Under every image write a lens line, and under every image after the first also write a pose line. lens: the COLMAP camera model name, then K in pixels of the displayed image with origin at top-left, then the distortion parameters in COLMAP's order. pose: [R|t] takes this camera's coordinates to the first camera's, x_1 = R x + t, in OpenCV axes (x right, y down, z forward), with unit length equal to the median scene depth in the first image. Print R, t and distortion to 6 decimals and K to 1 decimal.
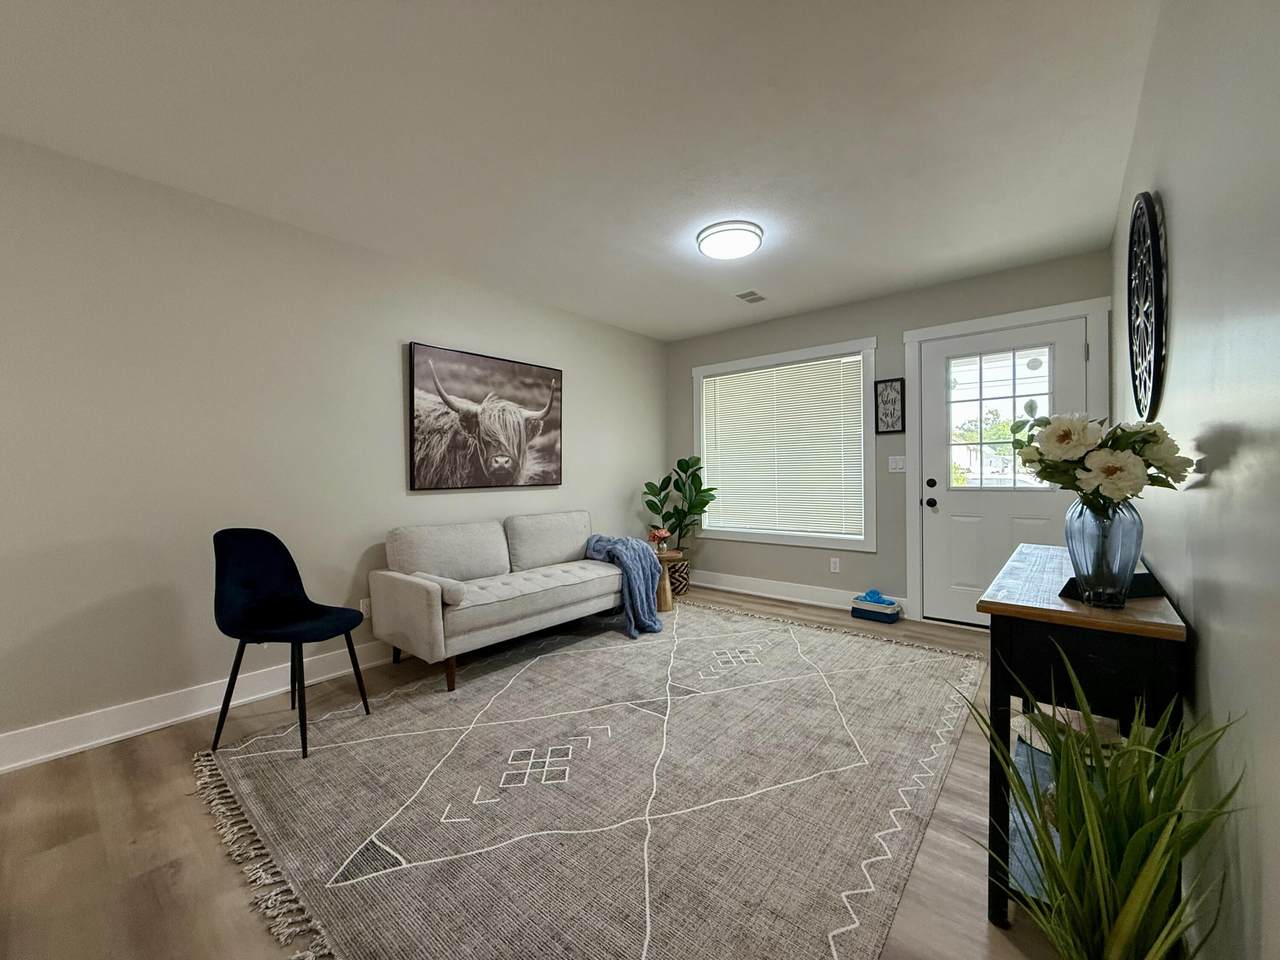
lens RADIAL K [[511.4, 0, 635.6], [0, 511.4, 478.3], [0, 0, 1]] dist [-0.004753, -0.000227]
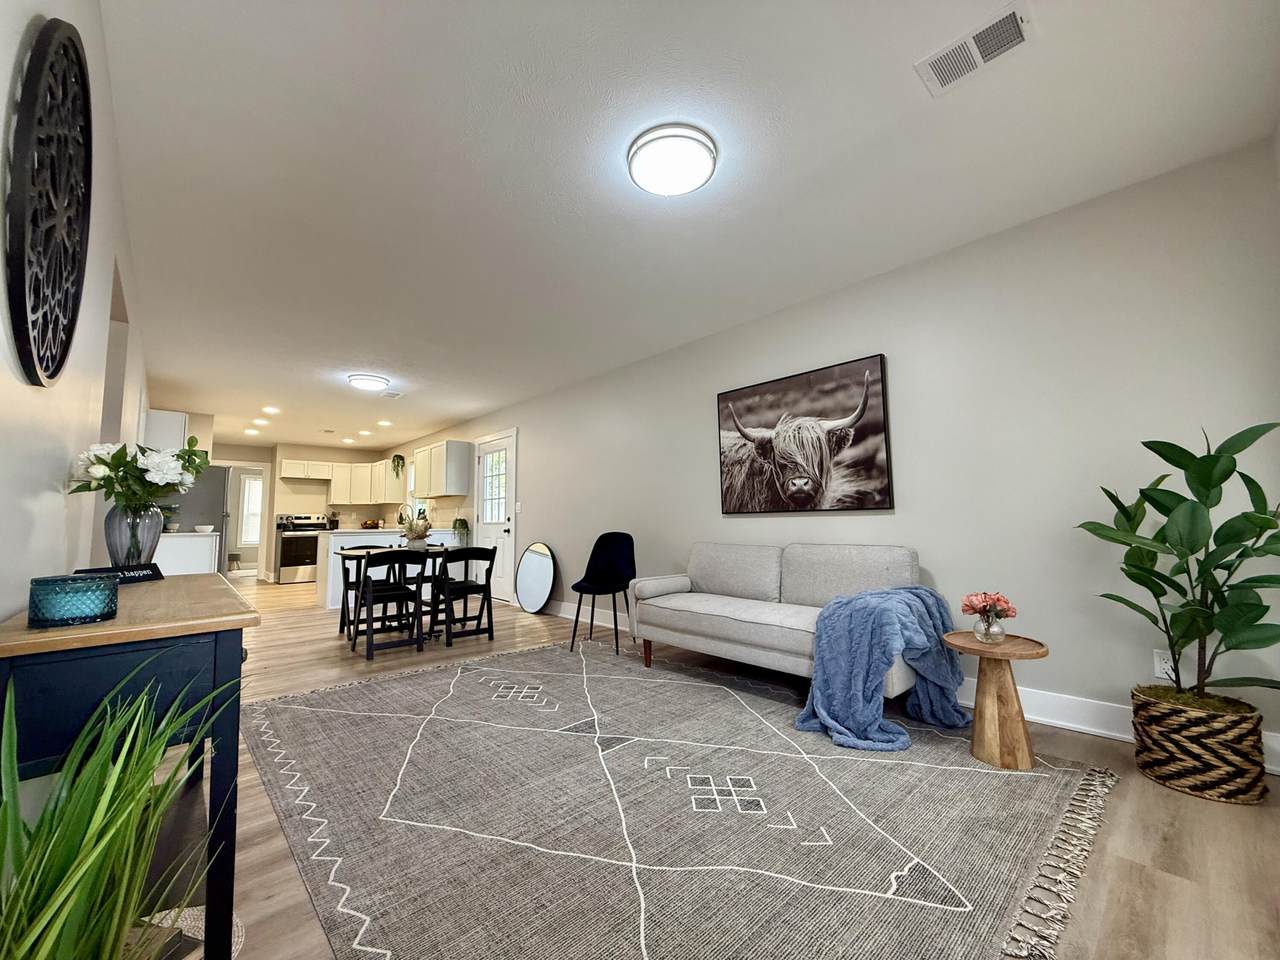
lens RADIAL K [[511.4, 0, 635.6], [0, 511.4, 478.6], [0, 0, 1]] dist [-0.004753, -0.000227]
pose [[-0.130529, -0.074697, -0.988627, 0.708433], [0.001140, 0.997146, -0.075491, 0.027861], [0.991444, -0.010981, -0.130072, 0.845859]]
